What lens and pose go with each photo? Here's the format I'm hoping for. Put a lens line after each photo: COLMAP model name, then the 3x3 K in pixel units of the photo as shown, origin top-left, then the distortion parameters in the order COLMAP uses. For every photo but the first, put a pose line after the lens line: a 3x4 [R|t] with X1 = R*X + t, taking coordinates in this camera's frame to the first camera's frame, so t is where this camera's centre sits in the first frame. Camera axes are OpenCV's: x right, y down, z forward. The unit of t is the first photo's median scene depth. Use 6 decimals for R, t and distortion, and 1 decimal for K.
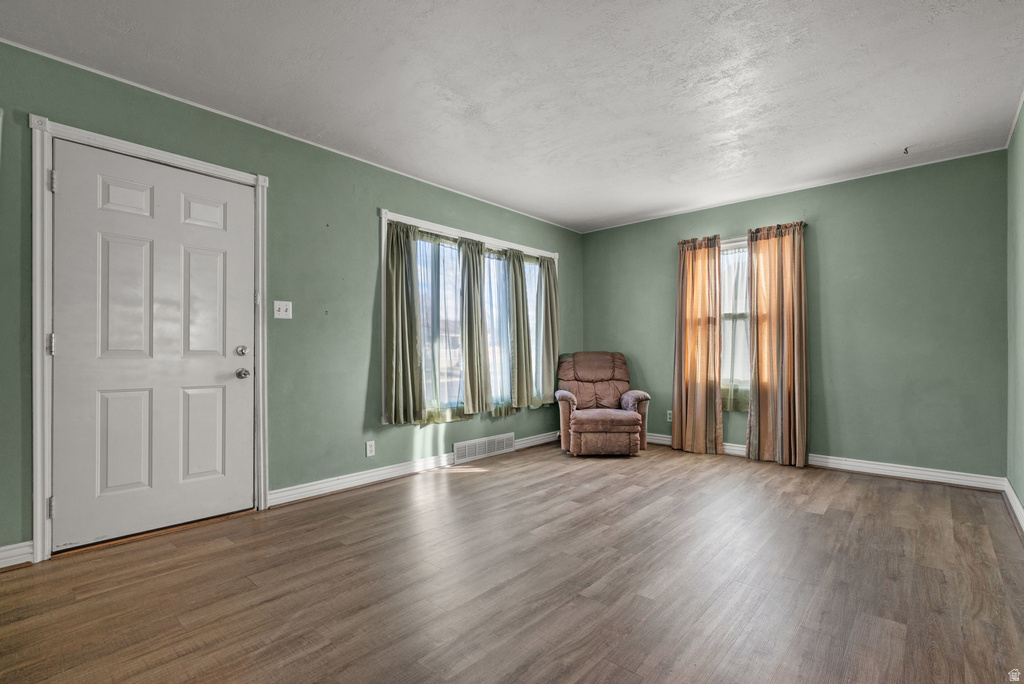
lens RADIAL K [[470.4, 0, 516.5], [0, 470.4, 351.6], [0, 0, 1]] dist [0.003214, -0.000422]
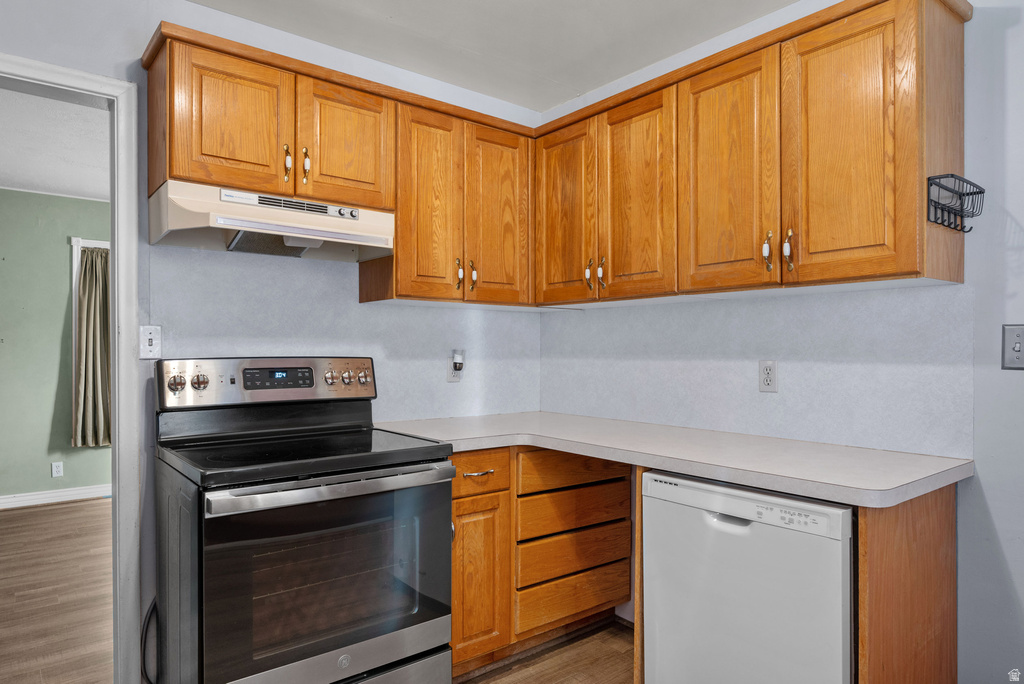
lens RADIAL K [[643.5, 0, 512.2], [0, 643.5, 345.9], [0, 0, 1]] dist [-0.000168, -0.001536]
pose [[0.985986, 0.003744, -0.166785, 0.979165], [-0.003141, 0.999988, 0.003879, -0.080538], [0.166797, -0.003301, 0.985986, -0.249858]]
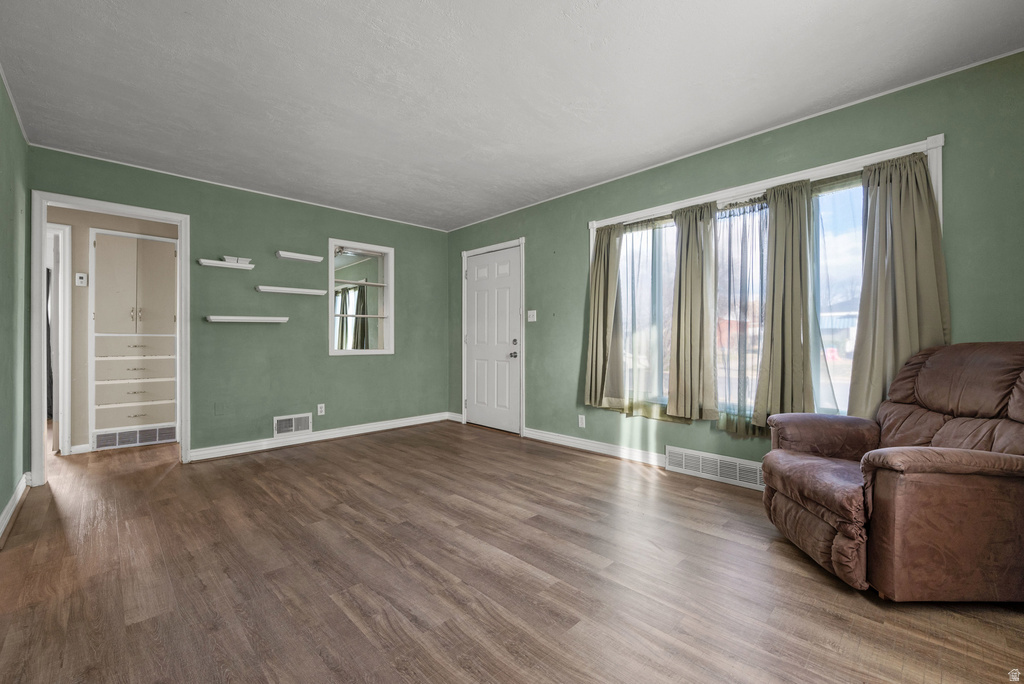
lens RADIAL K [[414.8, 0, 514.9], [0, 414.8, 340.2], [0, 0, 1]] dist [-0.006909, 0.000140]
pose [[-0.055391, -0.003376, -0.998459, 0.833361], [0.001825, 0.999992, -0.003482, -0.002197], [0.998463, -0.002015, -0.055384, 0.945130]]
